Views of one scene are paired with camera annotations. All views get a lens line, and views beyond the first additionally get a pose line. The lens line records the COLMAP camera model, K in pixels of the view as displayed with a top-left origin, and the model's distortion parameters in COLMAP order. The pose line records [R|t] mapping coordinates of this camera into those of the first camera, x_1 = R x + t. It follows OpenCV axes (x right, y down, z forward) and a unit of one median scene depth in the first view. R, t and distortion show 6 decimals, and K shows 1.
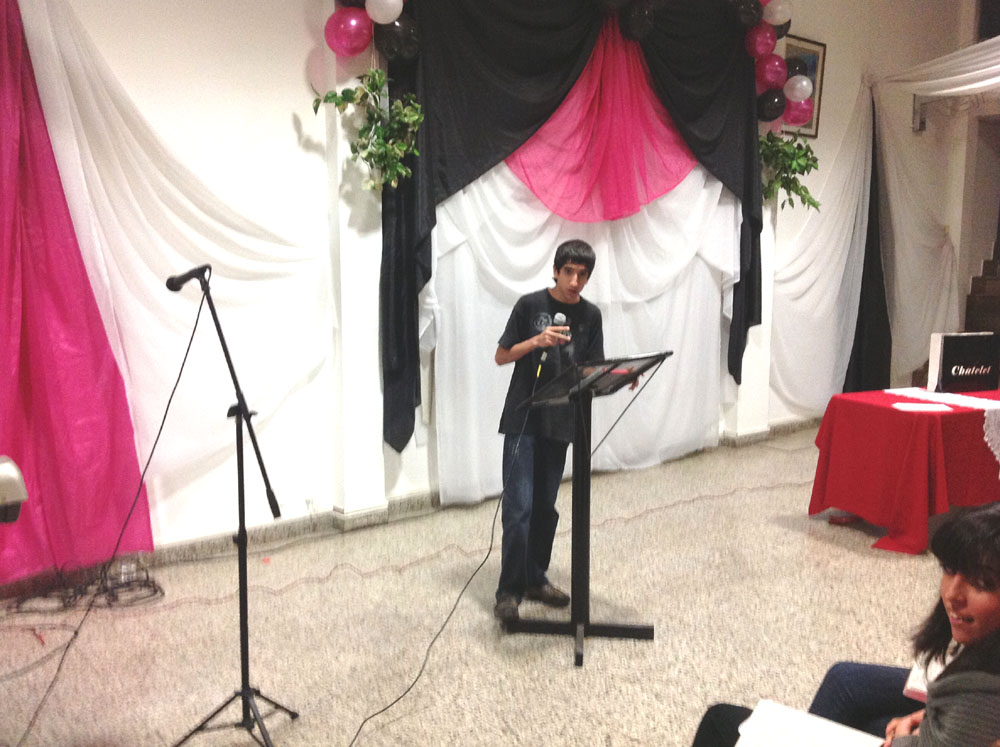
lens RADIAL K [[912.5, 0, 505.5], [0, 912.5, 374.4], [0, 0, 1]] dist [0.055339, 0.000000]
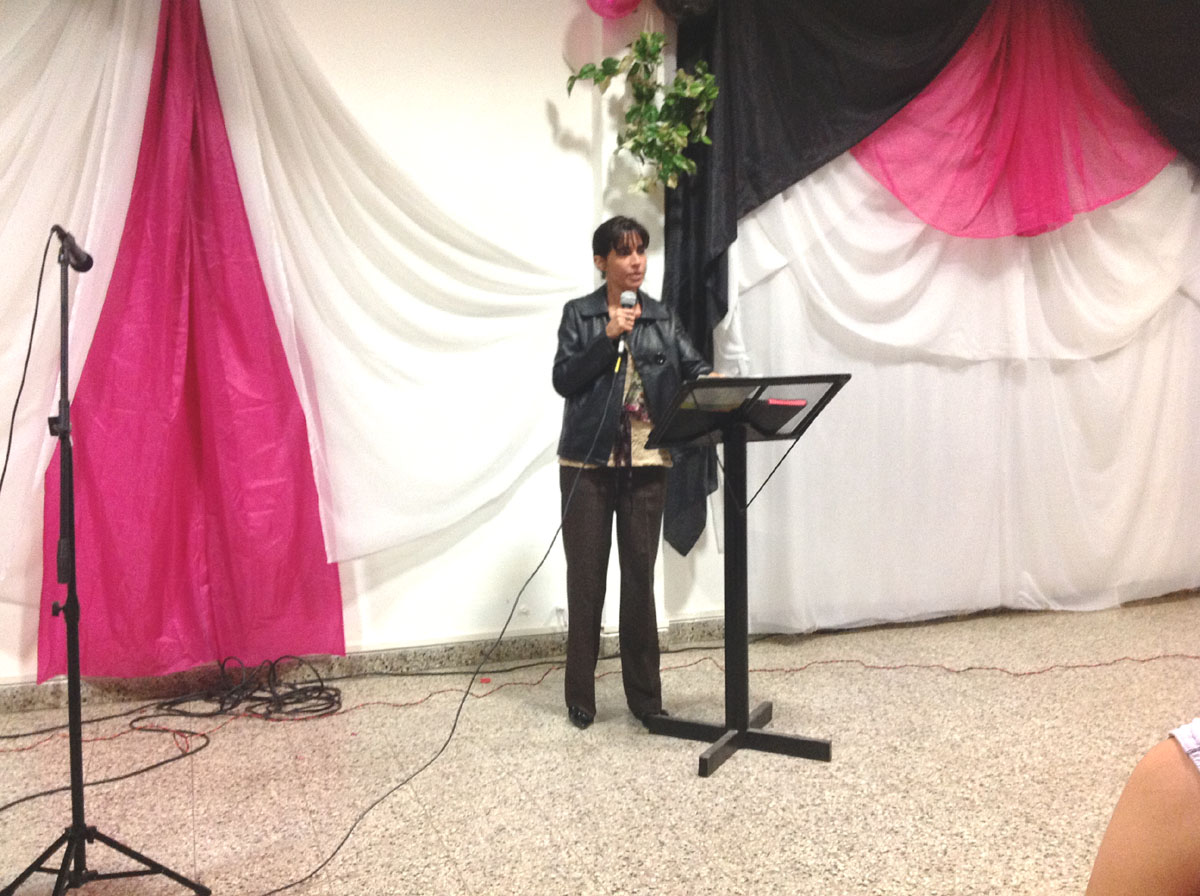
lens RADIAL K [[1095.0, 0, 591.6], [0, 1095.0, 441.3], [0, 0, 1]] dist [0.055339, 0.000000]
pose [[0.938929, 0.015018, -0.343782, 0.117103], [-0.033346, 0.998316, -0.047461, 0.040349], [0.342490, 0.056026, 0.937849, 0.155758]]
